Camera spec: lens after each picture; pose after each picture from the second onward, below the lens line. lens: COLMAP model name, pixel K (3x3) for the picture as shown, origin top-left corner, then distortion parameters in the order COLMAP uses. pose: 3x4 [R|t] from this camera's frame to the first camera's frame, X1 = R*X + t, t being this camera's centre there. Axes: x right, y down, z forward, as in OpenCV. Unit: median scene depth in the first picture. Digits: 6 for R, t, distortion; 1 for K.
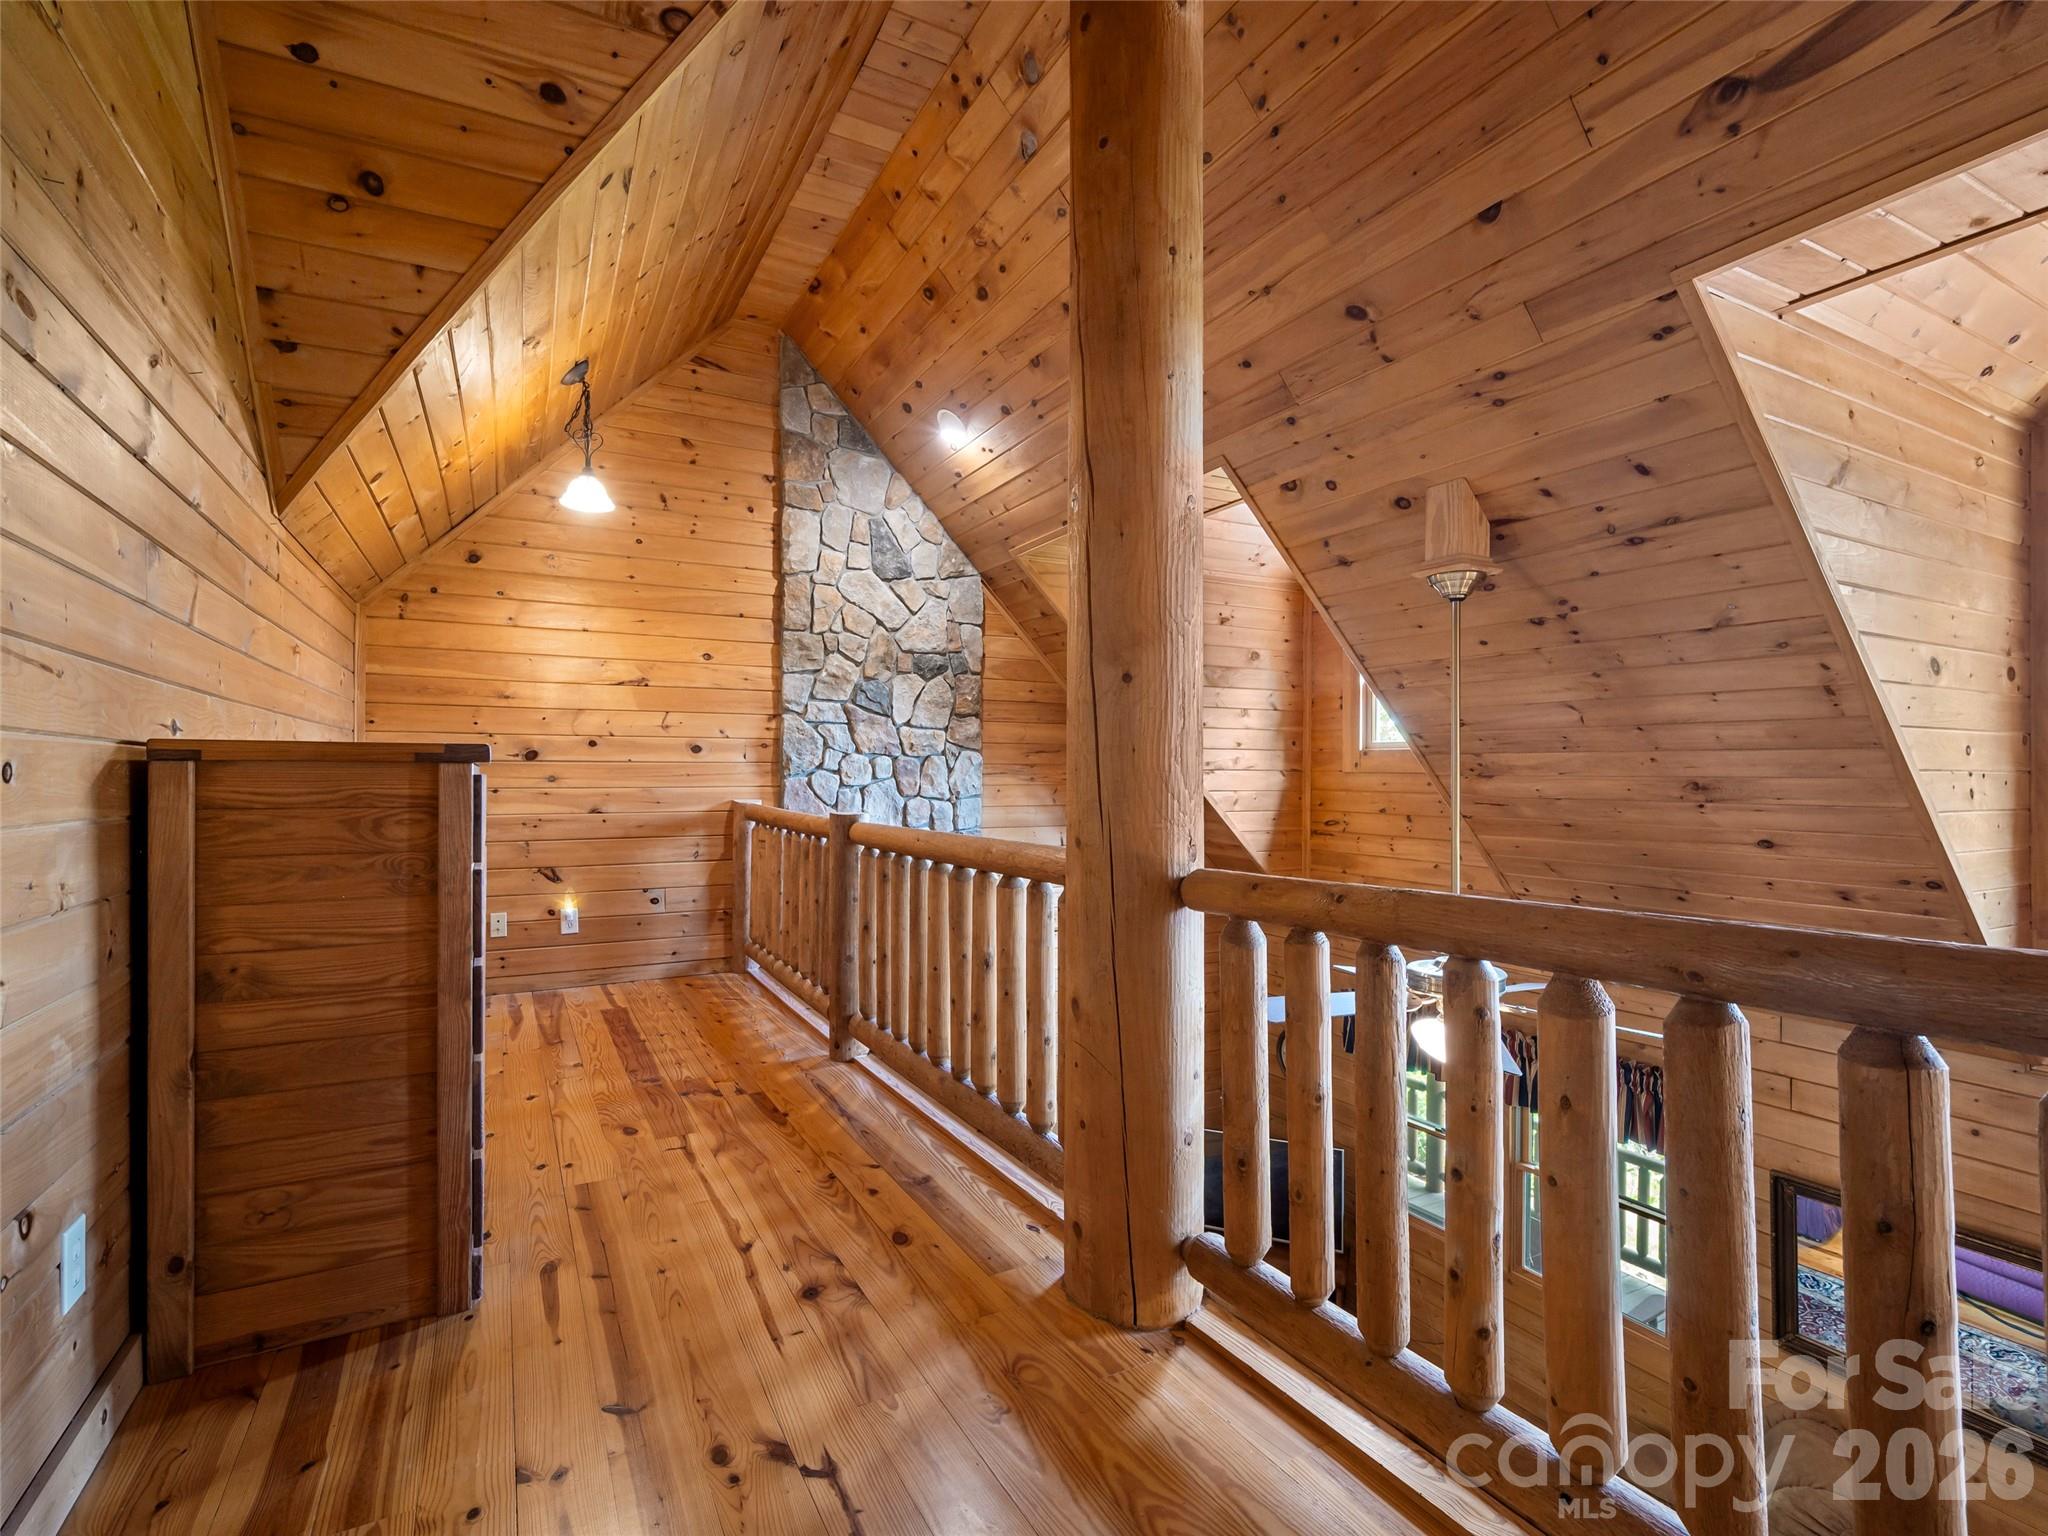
lens RADIAL K [[958.2, 0, 997.5], [0, 958.2, 778.7], [0, 0, 1]] dist [-0.000505, -0.000263]
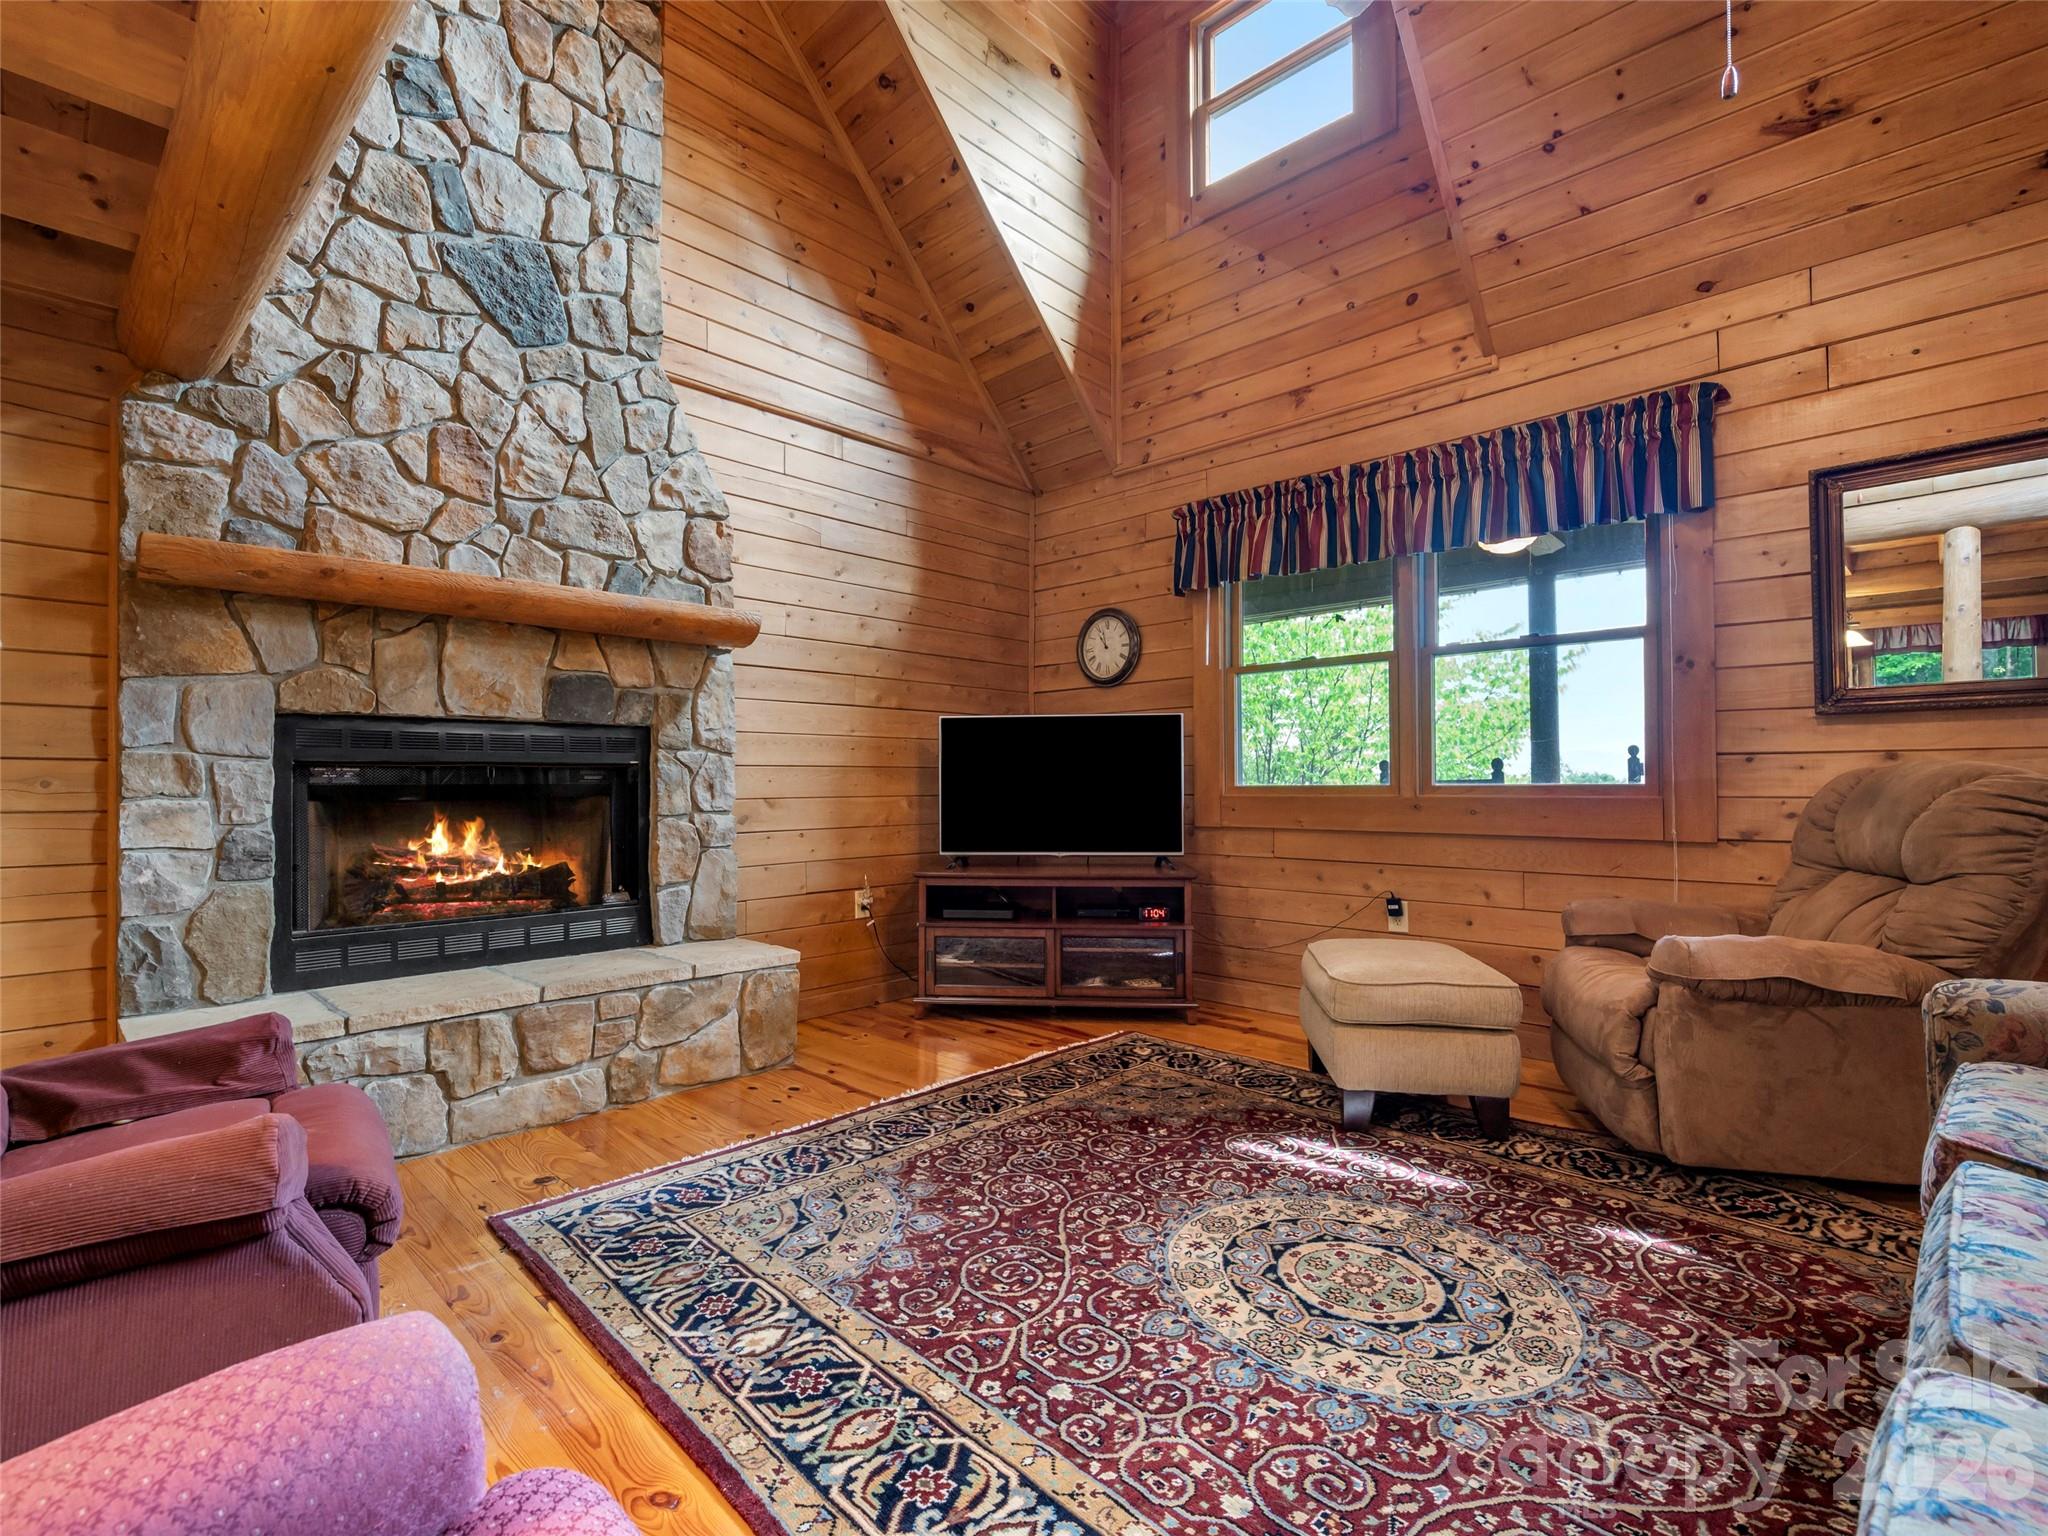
lens RADIAL K [[952.2, 0, 985.7], [0, 952.2, 768.9], [0, 0, 1]] dist [-0.001370, -0.000390]
pose [[0.952429, -0.000539, 0.304759, -0.005177], [0.006314, 0.999819, -0.017963, 0.465903], [-0.304694, 0.019032, 0.952260, 0.369071]]
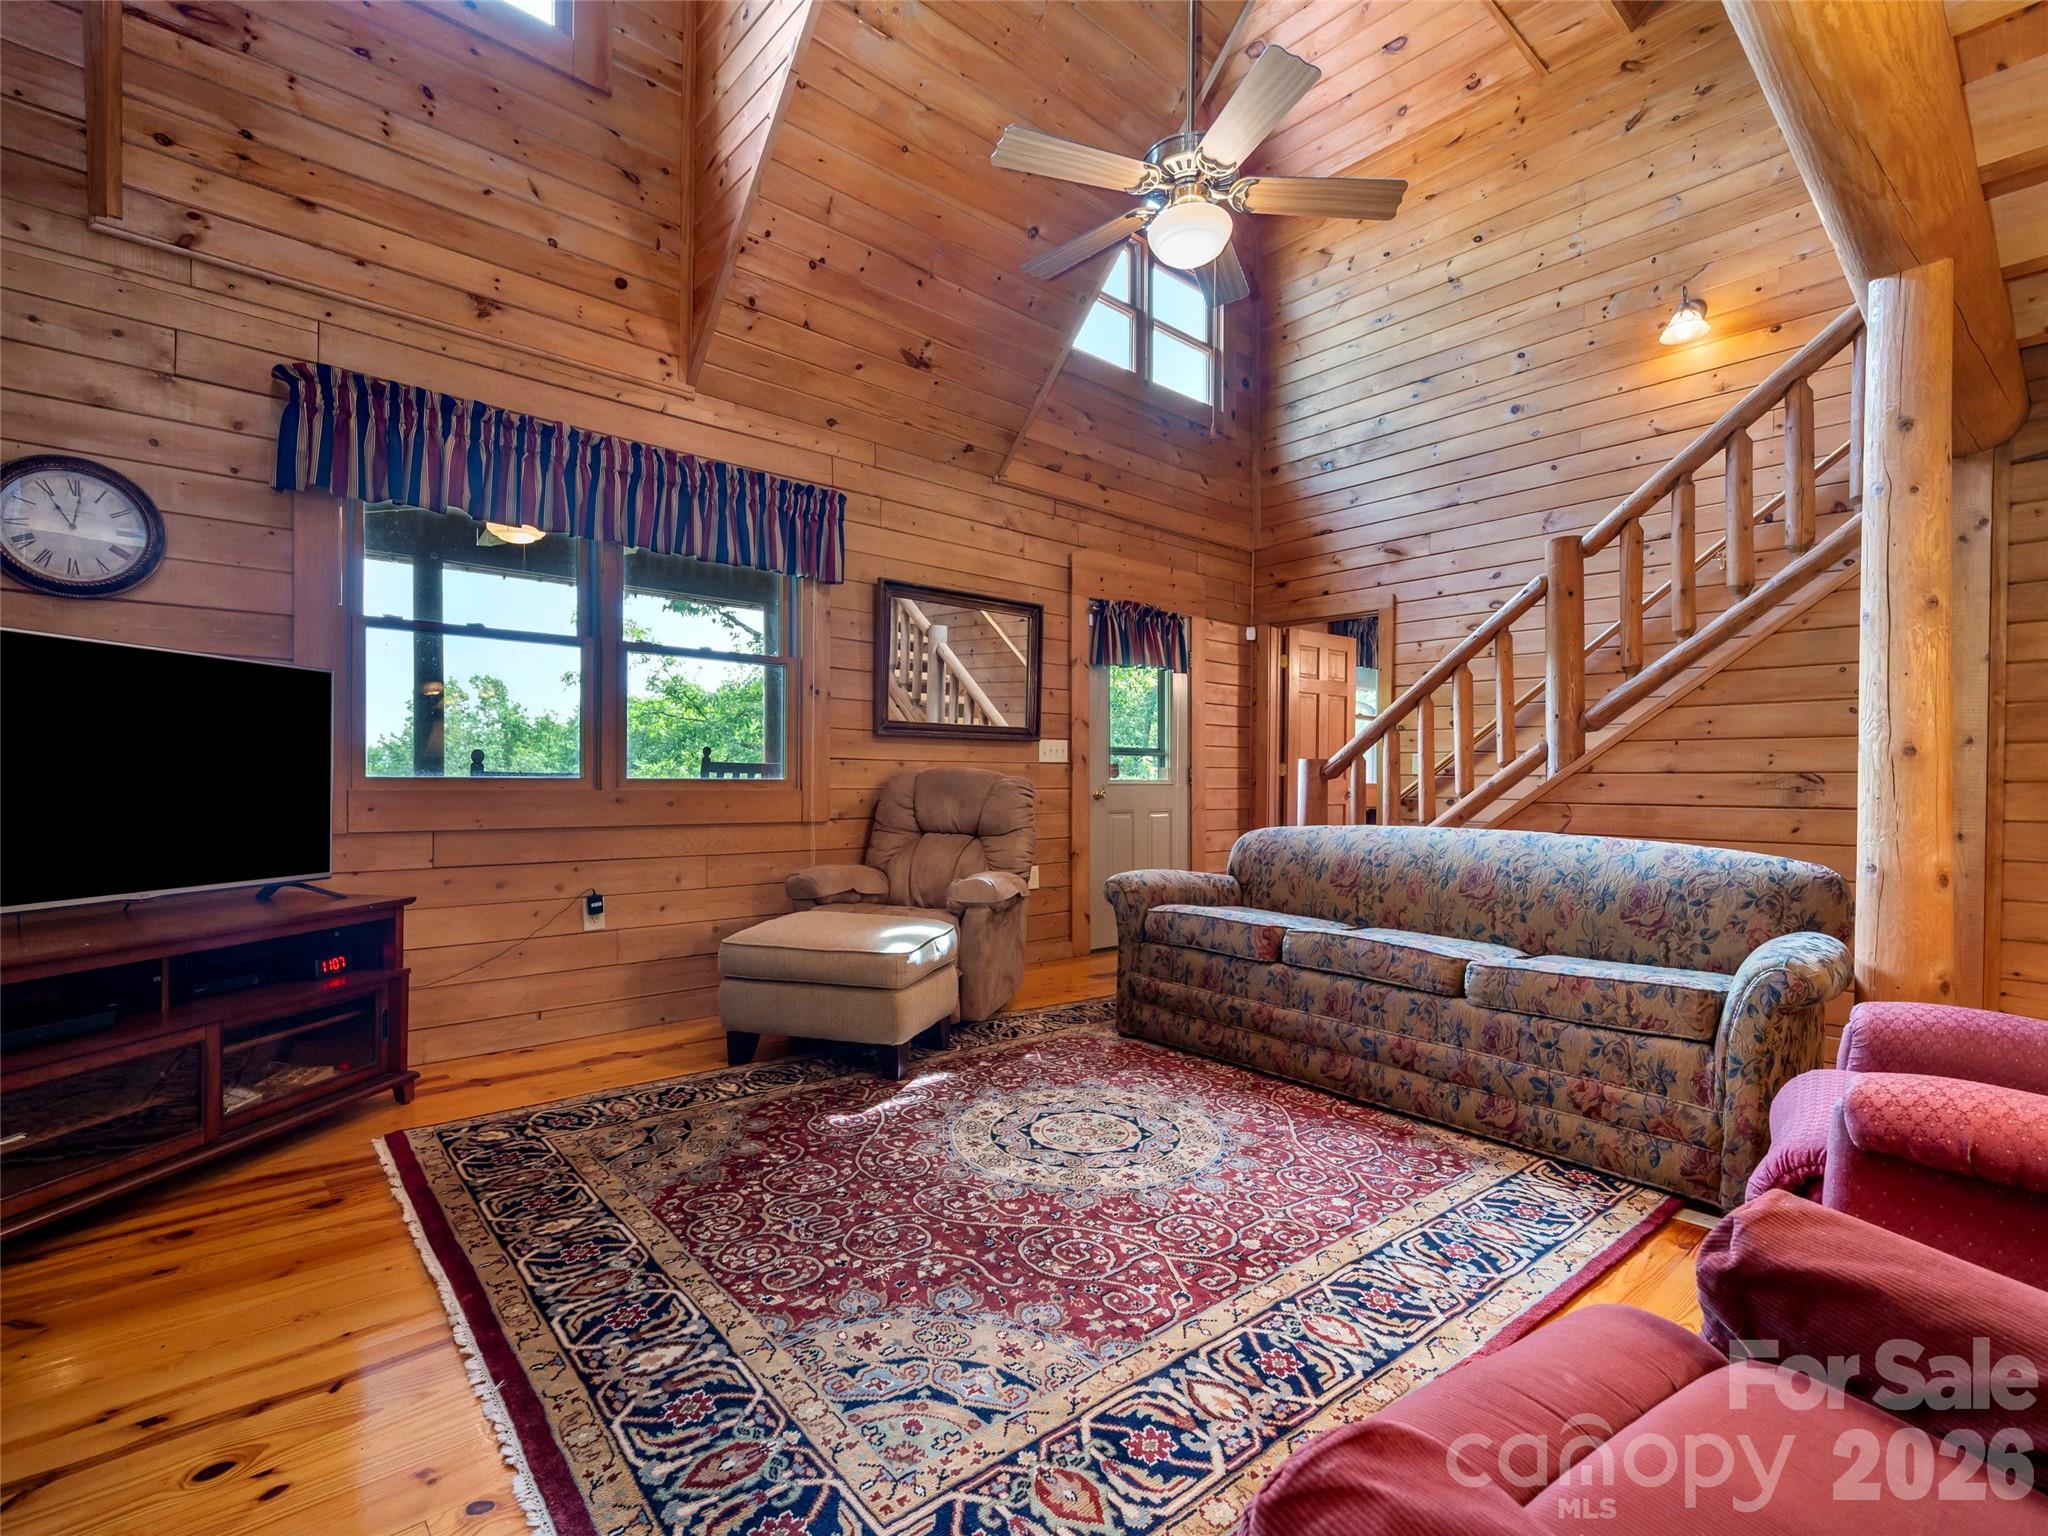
lens RADIAL K [[958.9, 0, 1016.8], [0, 958.9, 792.4], [0, 0, 1]] dist [0.001095, -0.000723]
pose [[-0.249276, -0.014203, 0.968328, -0.231588], [-0.005636, 0.999897, 0.013216, 0.466317], [-0.968416, -0.002163, -0.249330, 0.812751]]
